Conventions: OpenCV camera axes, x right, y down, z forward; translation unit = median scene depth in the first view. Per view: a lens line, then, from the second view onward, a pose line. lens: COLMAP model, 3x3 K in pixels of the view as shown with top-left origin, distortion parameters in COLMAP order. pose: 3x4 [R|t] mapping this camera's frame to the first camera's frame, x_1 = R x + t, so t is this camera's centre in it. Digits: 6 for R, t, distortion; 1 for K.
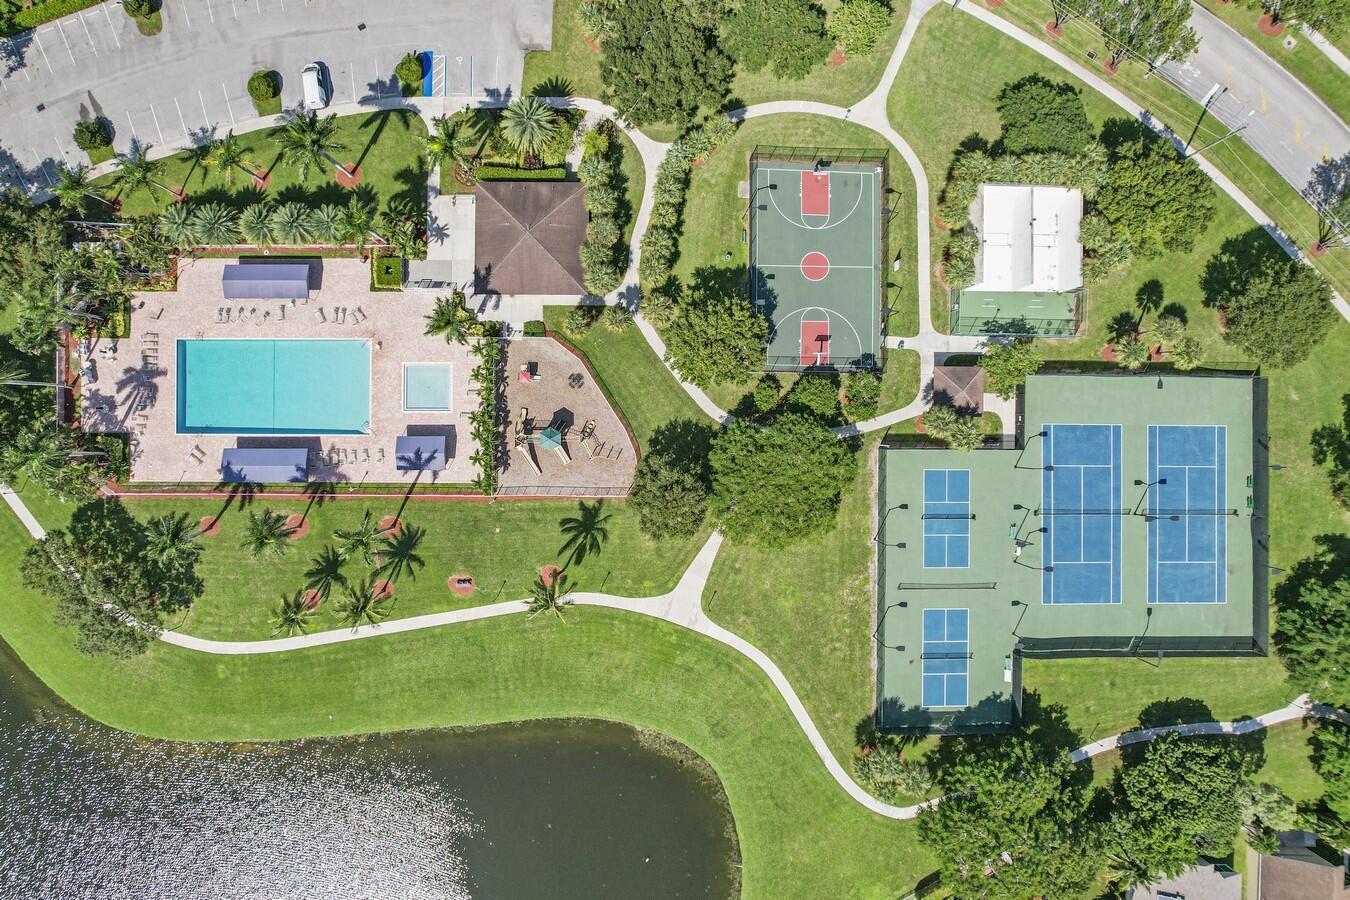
lens RADIAL K [[848.3, 0, 682.7], [0, 848.3, 452.1], [0, 0, 1]] dist [-0.056978, 0.038559]
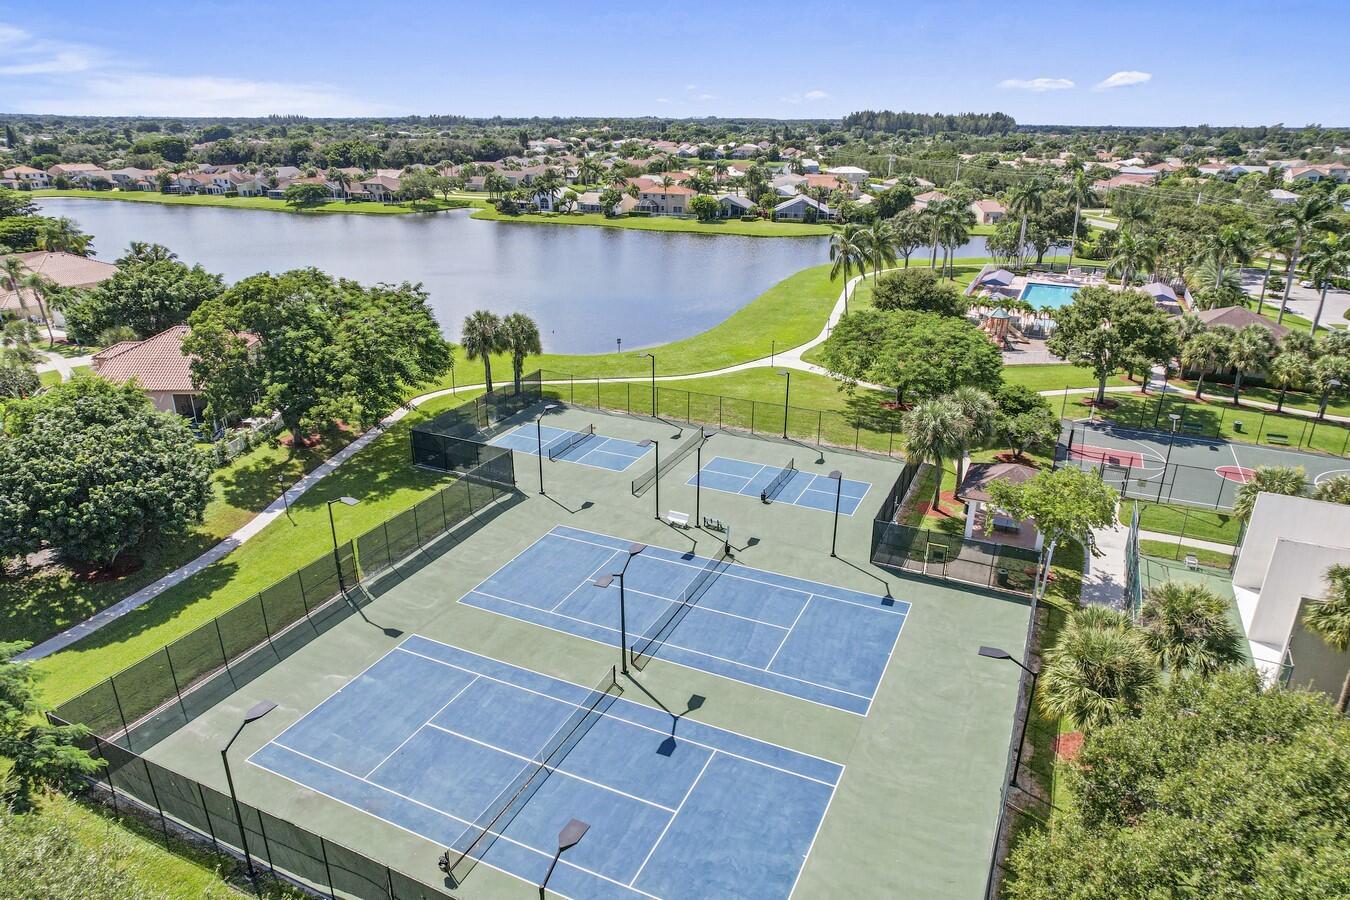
lens RADIAL K [[848.3, 0, 667.5], [0, 848.3, 463.6], [0, 0, 1]] dist [-0.056978, 0.038559]
pose [[-0.430673, 0.304478, -0.849596, 0.876016], [-0.901648, -0.186252, 0.390309, -0.080390], [-0.039399, 0.934132, 0.354746, 0.818928]]
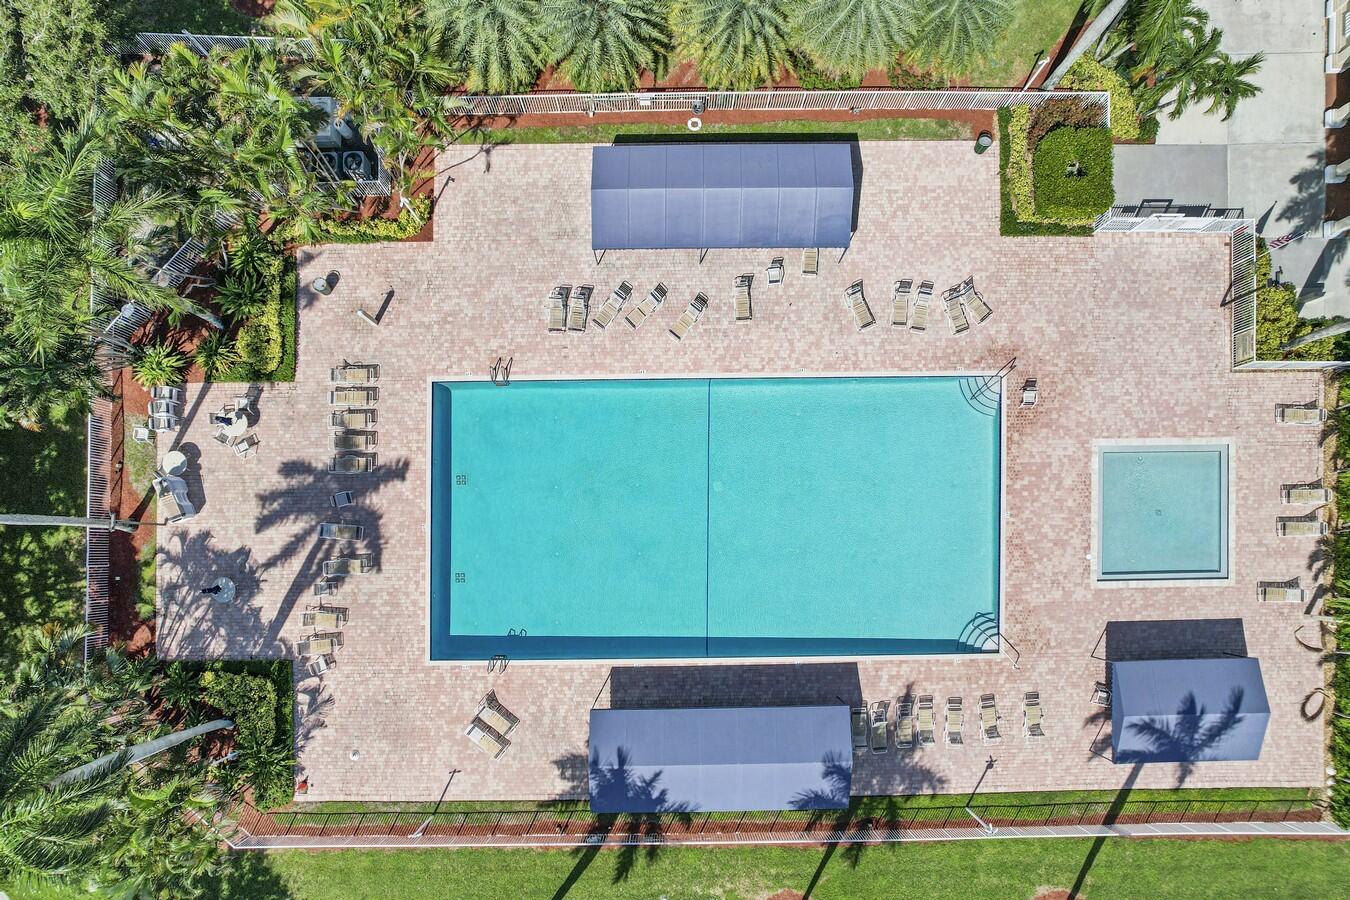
lens RADIAL K [[848.3, 0, 675.2], [0, 848.3, 501.8], [0, 0, 1]] dist [-0.056978, 0.038559]
pose [[0.998997, -0.016091, -0.041777, -0.492843], [0.014623, 0.999273, -0.035196, -0.072513], [0.042313, 0.034549, 0.998507, 0.662255]]
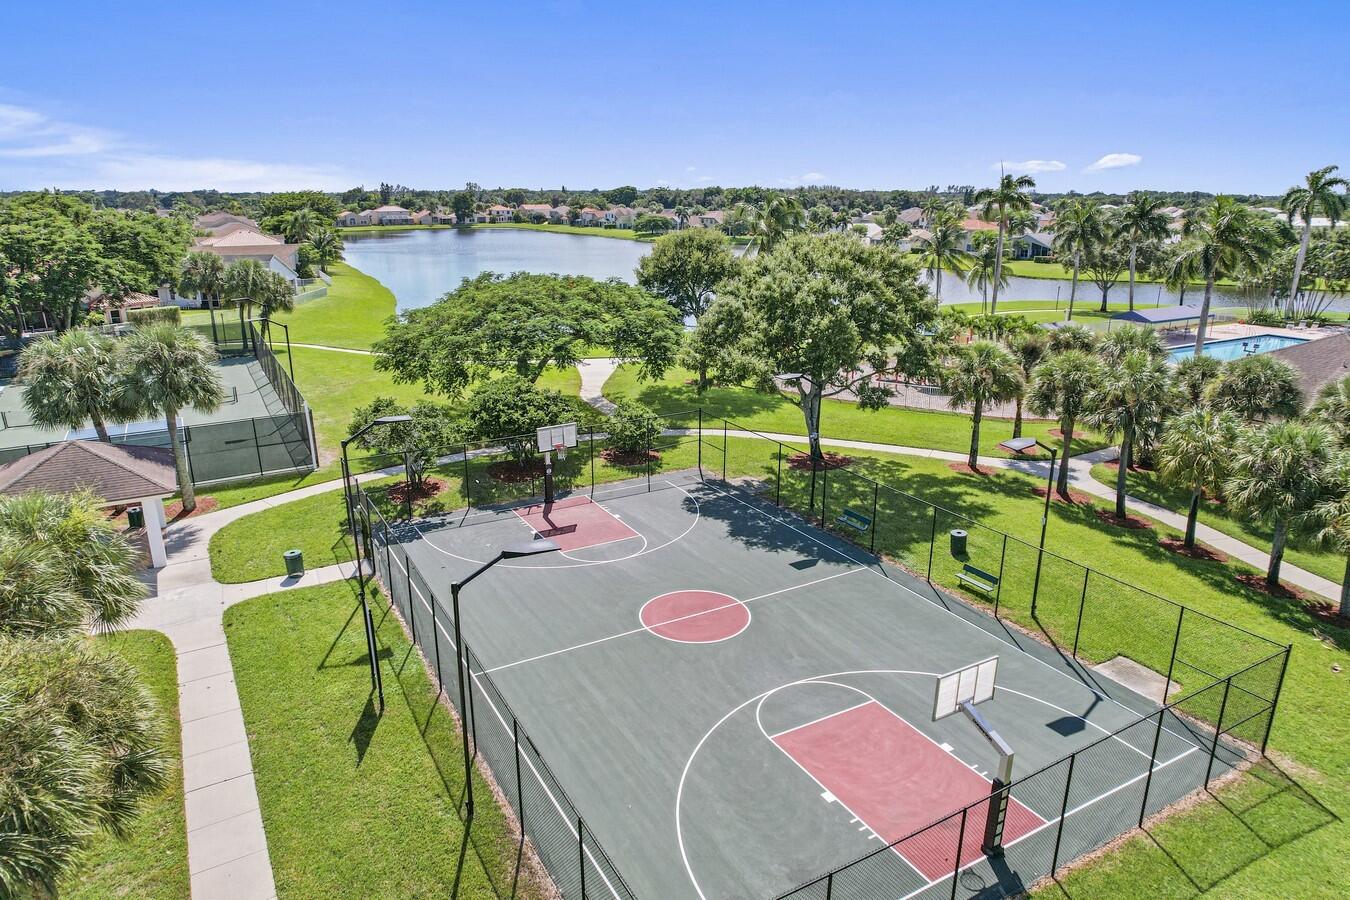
lens RADIAL K [[848.3, 0, 673.8], [0, 848.3, 451.3], [0, 0, 1]] dist [-0.056978, 0.038559]
pose [[-0.865120, 0.105251, -0.490397, 0.291905], [-0.499359, -0.272337, 0.822480, -0.428453], [-0.046986, 0.956428, 0.288163, 0.906055]]
